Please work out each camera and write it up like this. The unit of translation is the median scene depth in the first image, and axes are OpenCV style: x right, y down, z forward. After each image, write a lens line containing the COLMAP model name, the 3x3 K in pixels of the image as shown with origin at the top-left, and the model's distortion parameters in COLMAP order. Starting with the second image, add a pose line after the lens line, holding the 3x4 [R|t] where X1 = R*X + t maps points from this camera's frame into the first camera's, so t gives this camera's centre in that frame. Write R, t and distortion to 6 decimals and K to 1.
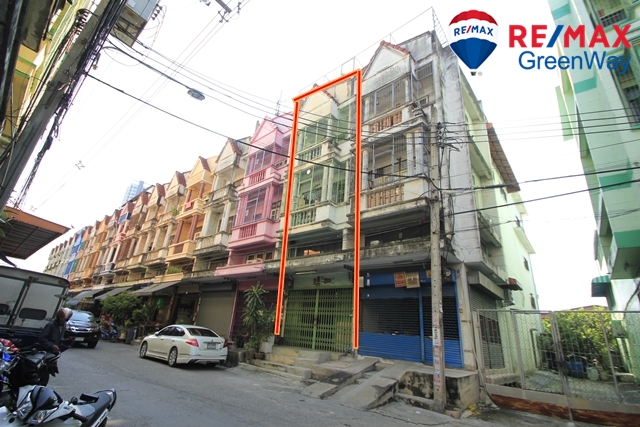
lens RADIAL K [[301.3, 0, 319.4], [0, 301.3, 215.1], [0, 0, 1]] dist [0.002107, -0.008666]
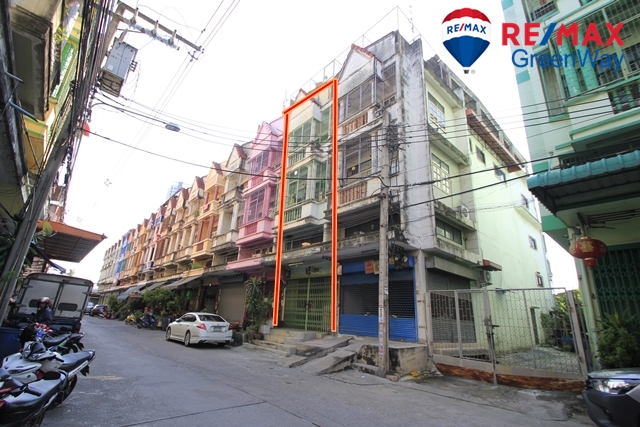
lens RADIAL K [[301.3, 0, 318.4], [0, 301.3, 215.2], [0, 0, 1]] dist [0.002107, -0.008666]
pose [[0.991014, -0.066964, -0.115792, 0.198038], [0.071786, 0.996697, 0.037979, -0.030579], [0.112867, -0.045950, 0.992547, -0.114332]]
